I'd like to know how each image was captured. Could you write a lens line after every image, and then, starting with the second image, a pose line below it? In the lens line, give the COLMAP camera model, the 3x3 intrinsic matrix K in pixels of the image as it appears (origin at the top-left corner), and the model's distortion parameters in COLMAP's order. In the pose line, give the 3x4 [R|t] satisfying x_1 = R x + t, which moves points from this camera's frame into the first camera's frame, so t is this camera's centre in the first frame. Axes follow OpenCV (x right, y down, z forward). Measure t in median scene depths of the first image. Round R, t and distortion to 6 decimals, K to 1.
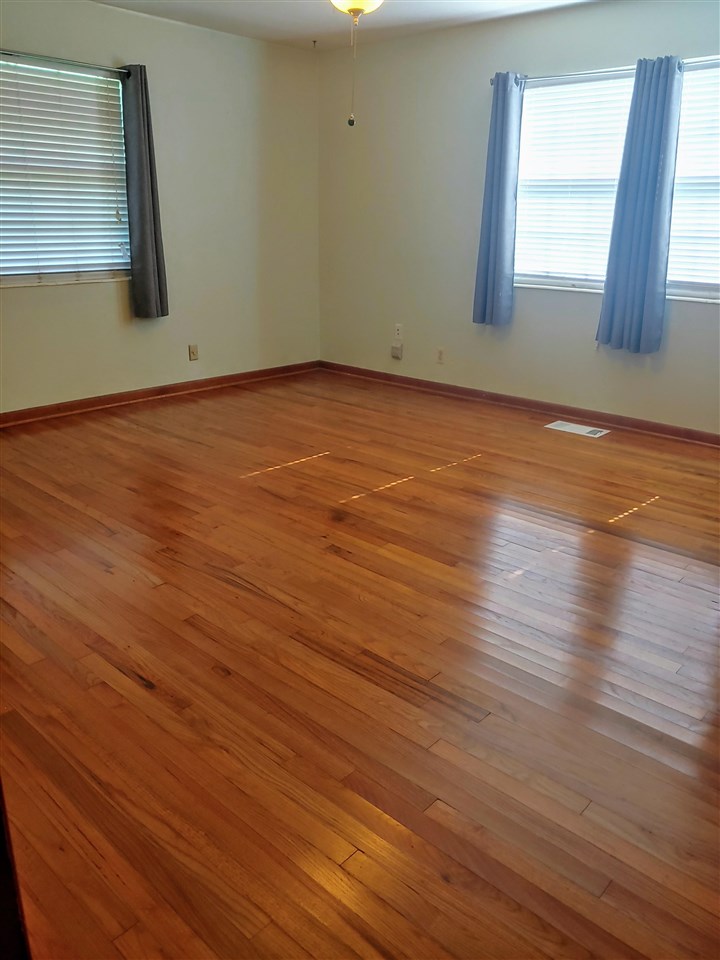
lens RADIAL K [[759.3, 0, 356.7], [0, 759.3, 474.2], [0, 0, 1]] dist [0.007288, 0.002042]
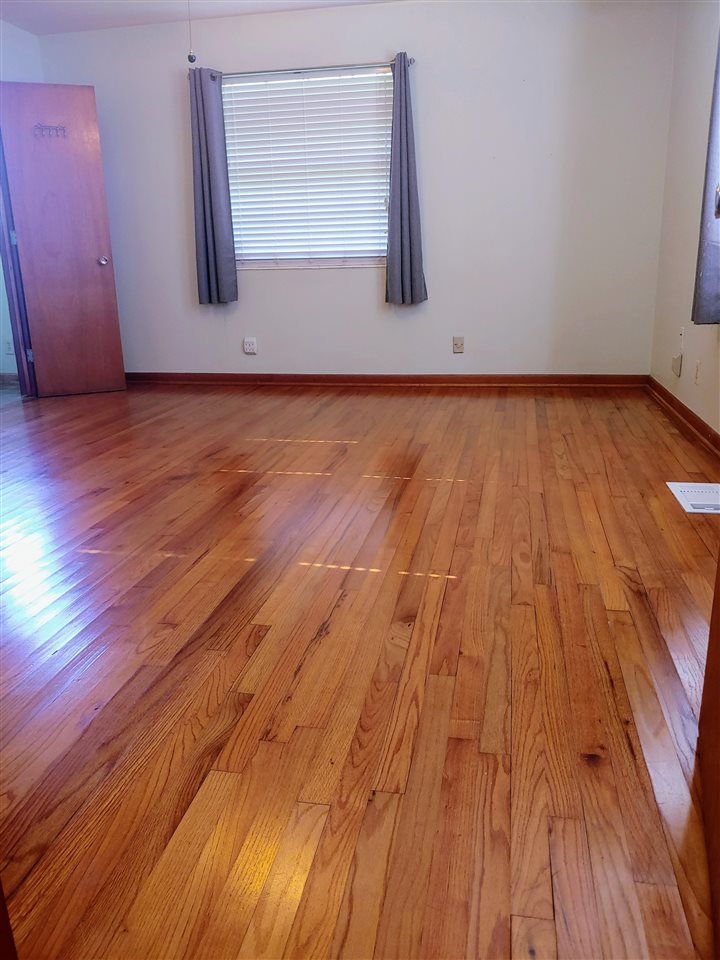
lens RADIAL K [[759.3, 0, 357.6], [0, 759.3, 485.3], [0, 0, 1]] dist [0.007288, 0.002042]
pose [[0.524088, 0.219304, -0.822944, 0.628564], [-0.252303, 0.962883, 0.095918, -0.058505], [0.813434, 0.157362, 0.559966, 0.451711]]
